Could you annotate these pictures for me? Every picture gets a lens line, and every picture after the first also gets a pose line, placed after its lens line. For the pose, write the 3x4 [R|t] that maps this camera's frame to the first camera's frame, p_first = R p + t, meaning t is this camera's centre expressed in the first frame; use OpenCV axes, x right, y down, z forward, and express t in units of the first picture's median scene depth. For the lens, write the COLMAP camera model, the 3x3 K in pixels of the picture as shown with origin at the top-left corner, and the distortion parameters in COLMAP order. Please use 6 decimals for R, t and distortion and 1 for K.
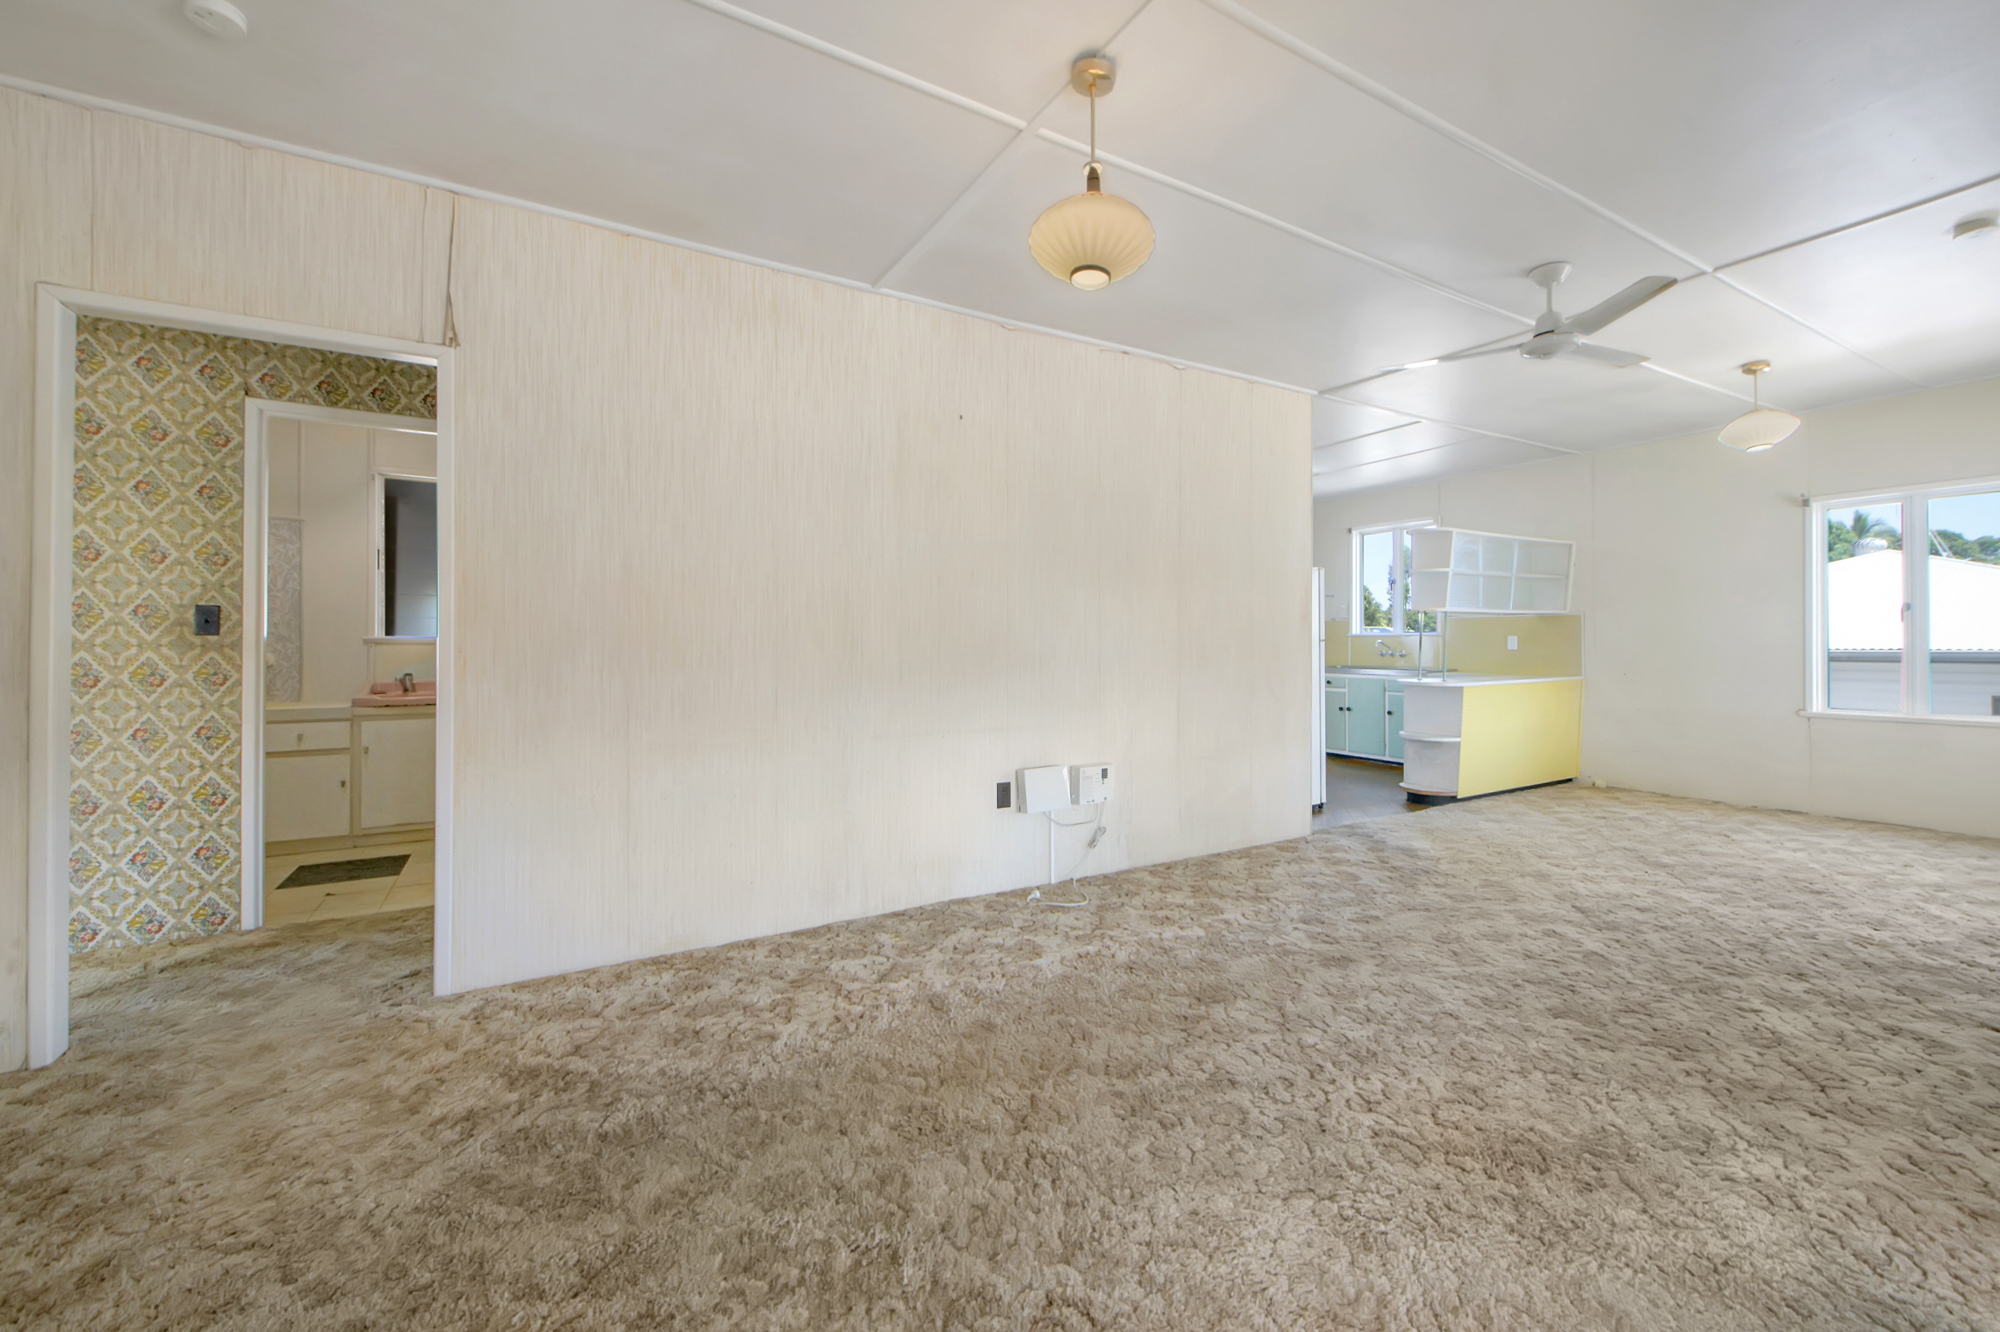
lens RADIAL K [[810.0, 0, 1021.2], [0, 810.0, 637.0], [0, 0, 1]] dist [-0.003437, -0.000248]
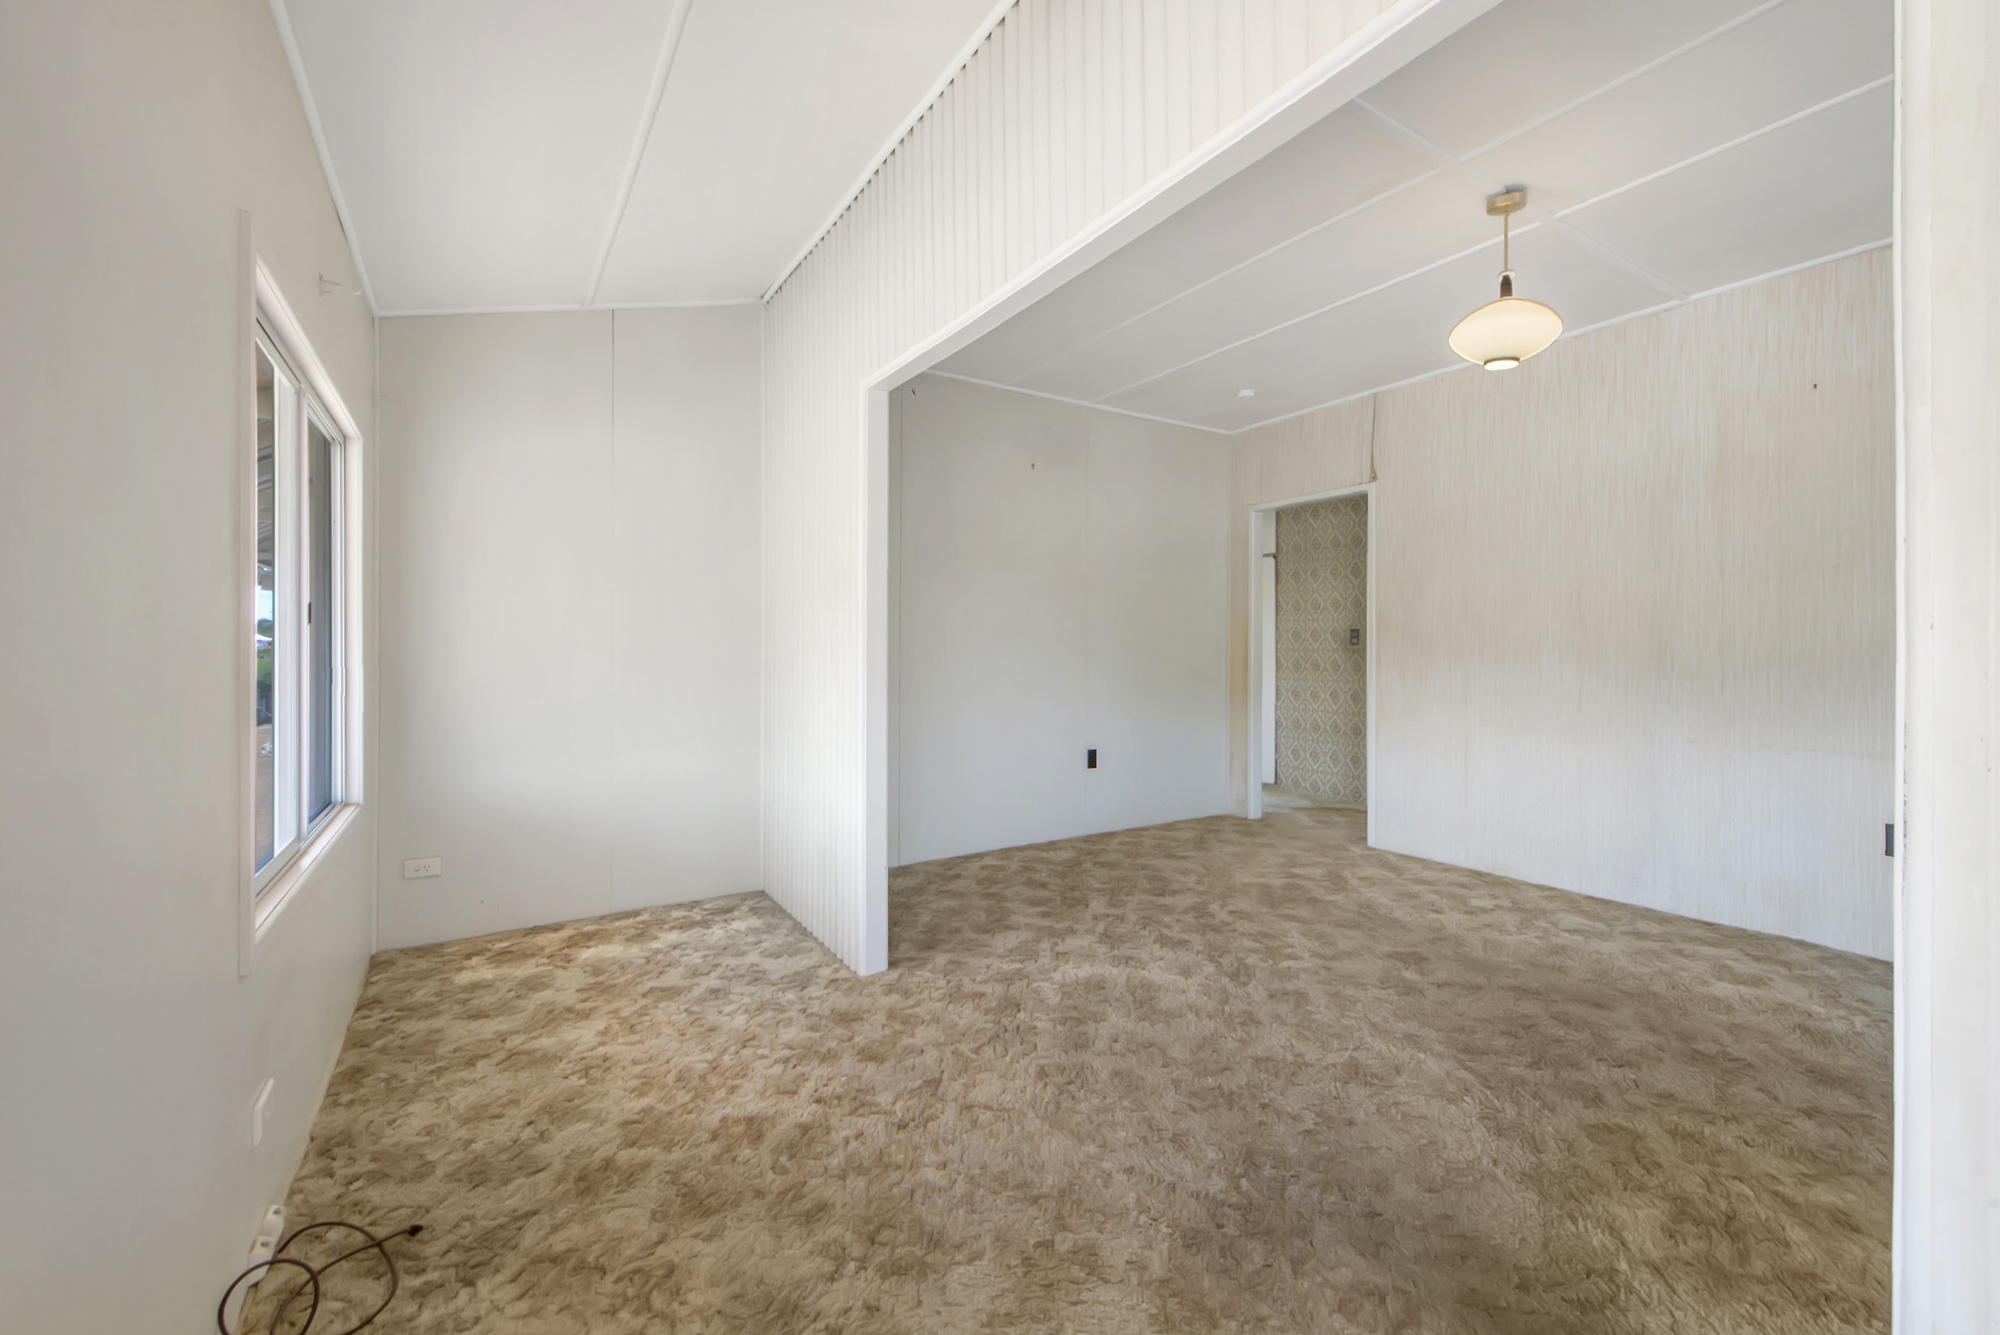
lens RADIAL K [[842.3, 0, 998.9], [0, 842.3, 653.4], [0, 0, 1]] dist [0.013404, -0.000363]
pose [[0.026025, 0.008432, -0.999626, 0.898331], [0.002193, 0.999962, 0.008492, -0.001686], [0.999659, -0.002413, 0.026006, 0.102976]]
